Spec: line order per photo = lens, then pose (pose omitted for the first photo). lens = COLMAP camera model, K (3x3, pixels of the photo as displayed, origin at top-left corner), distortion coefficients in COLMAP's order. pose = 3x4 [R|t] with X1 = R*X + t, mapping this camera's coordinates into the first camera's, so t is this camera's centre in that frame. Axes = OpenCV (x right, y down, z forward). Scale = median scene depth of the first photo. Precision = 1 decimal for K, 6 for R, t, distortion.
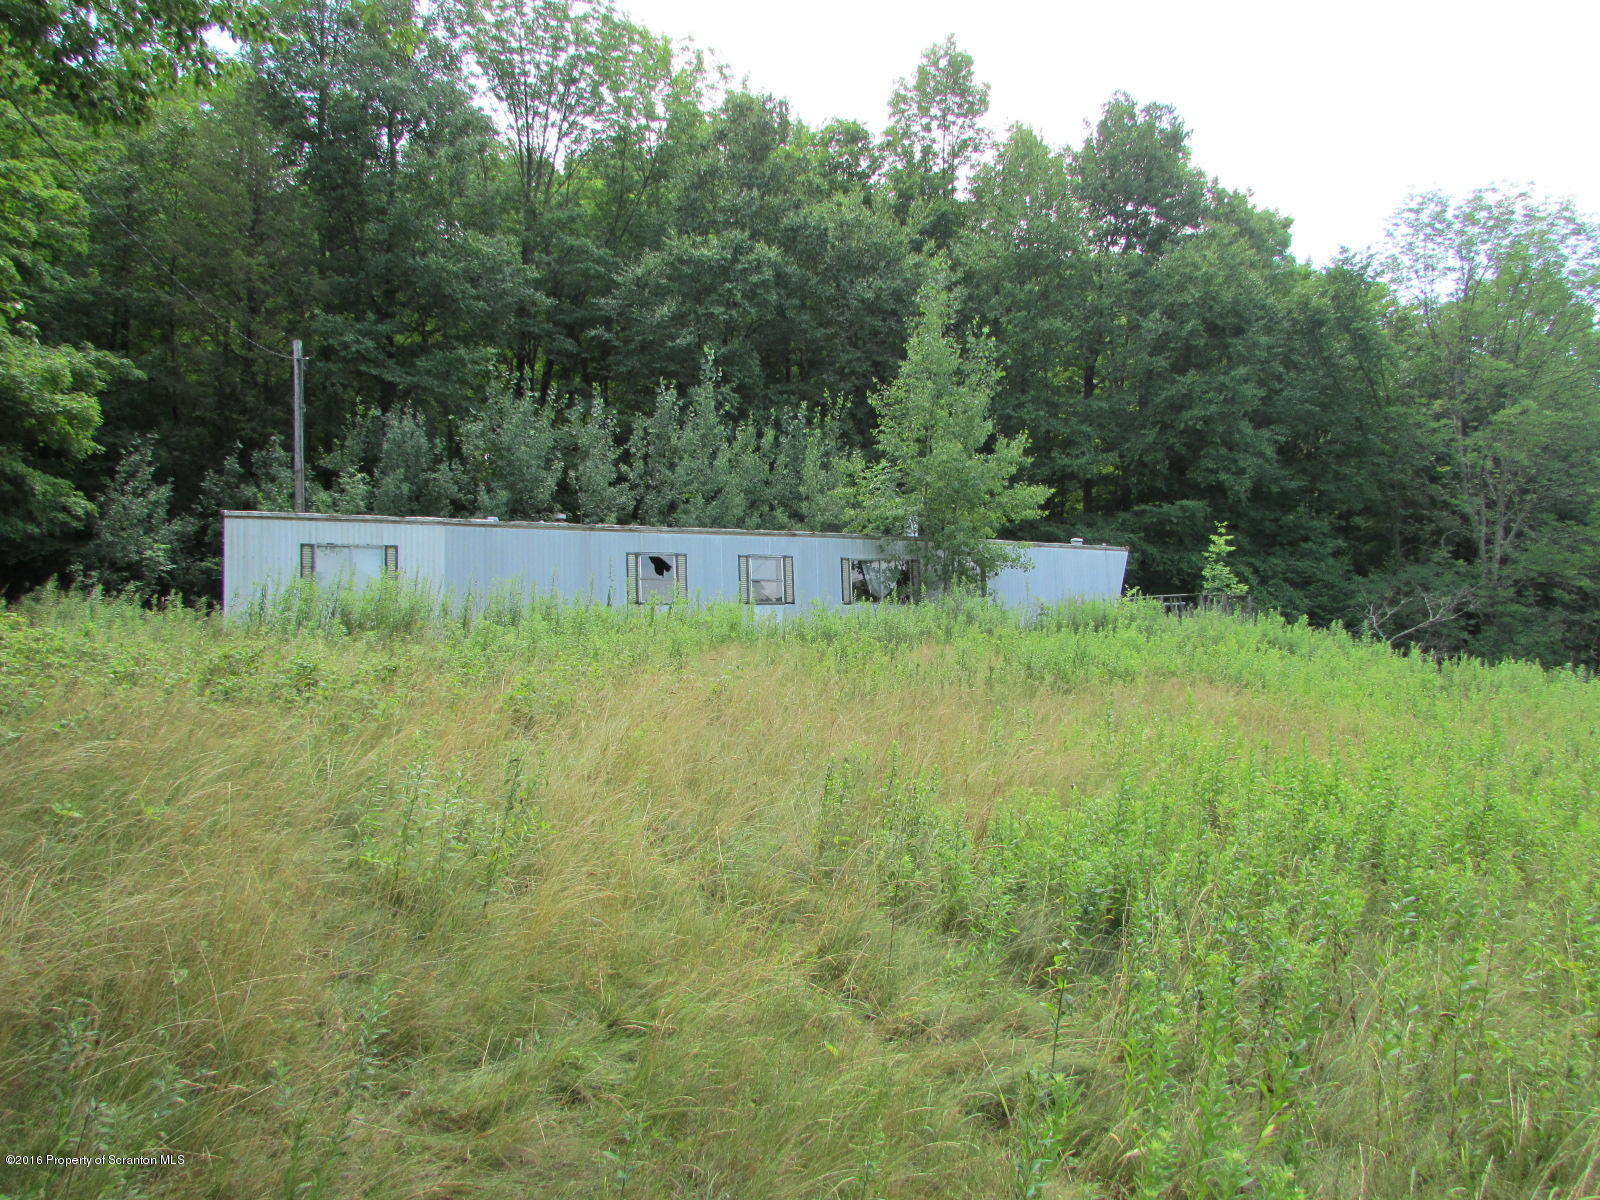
lens RADIAL K [[1113.9, 0, 800.0], [0, 1113.9, 600.0], [0, 0, 1]] dist [-0.032026, 0.000315]
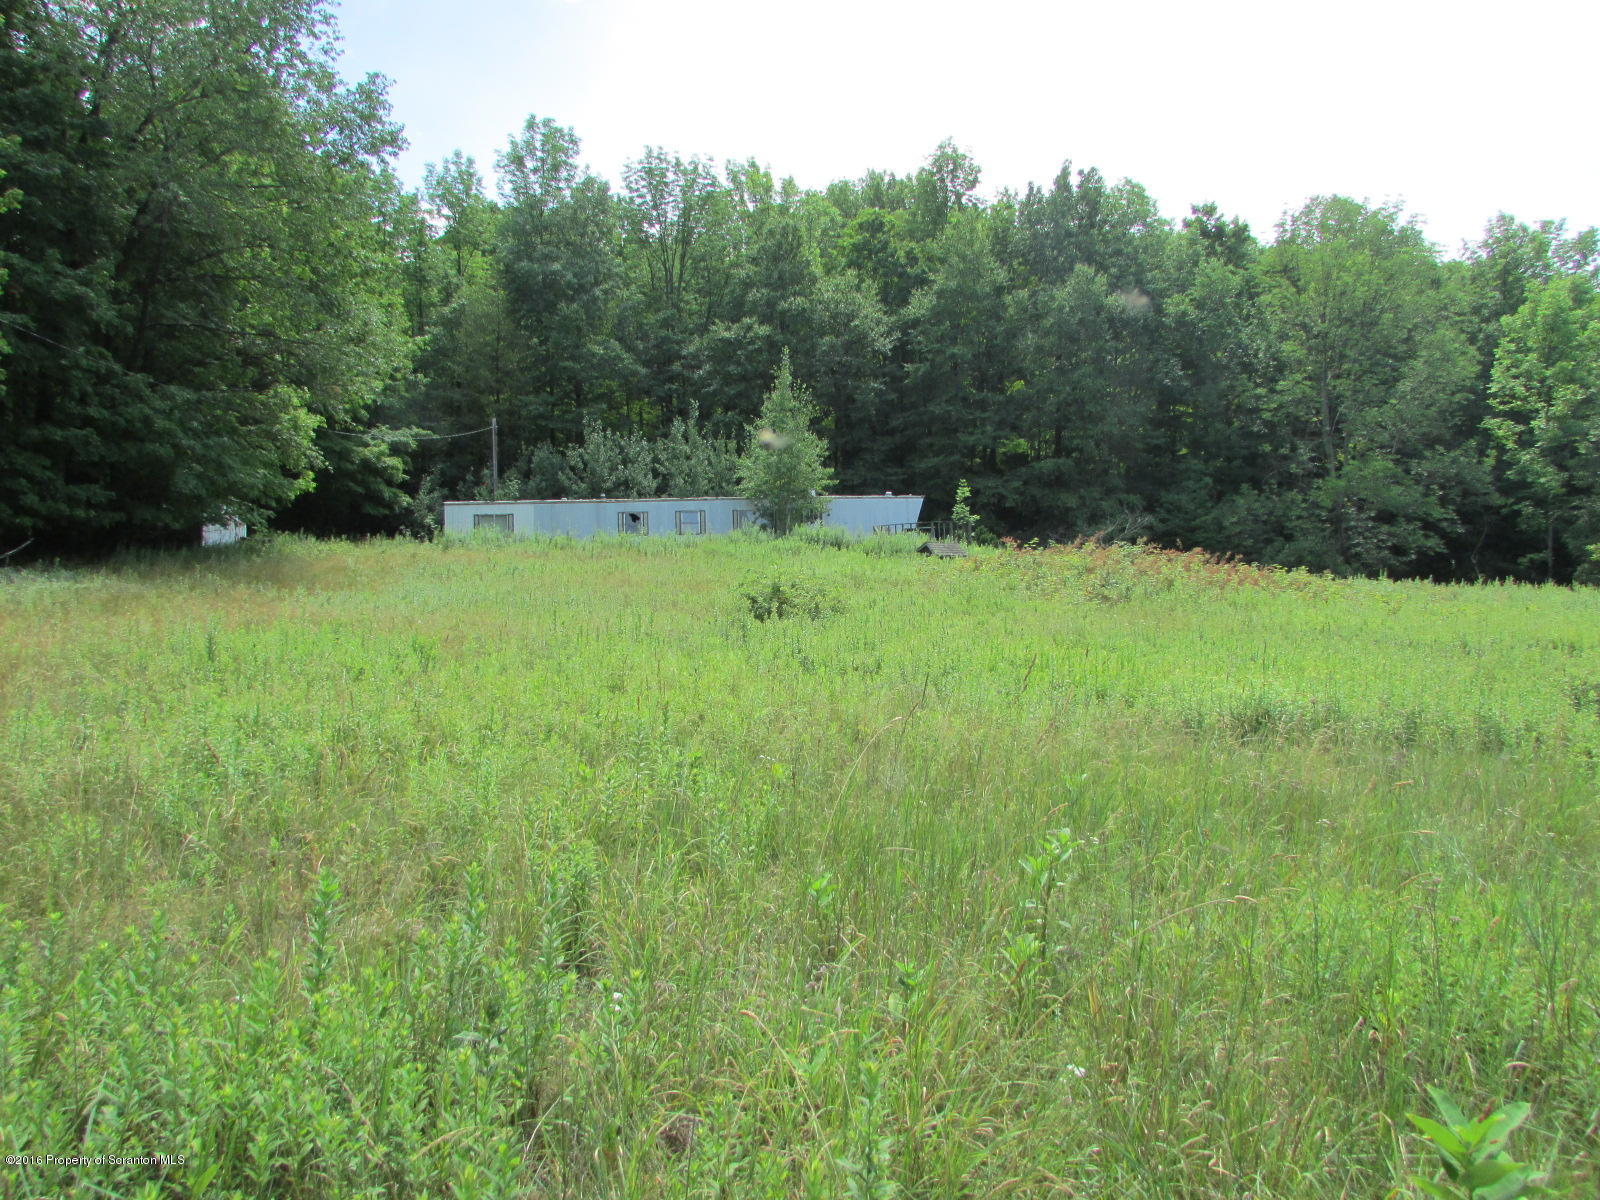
lens RADIAL K [[1125.3, 0, 800.0], [0, 1125.3, 600.0], [0, 0, 1]] dist [-0.022938, 0.005534]
pose [[0.929871, -0.008305, -0.367791, 0.801447], [0.024848, 0.998880, 0.040264, 0.039605], [0.367045, -0.046579, 0.929036, -0.733129]]
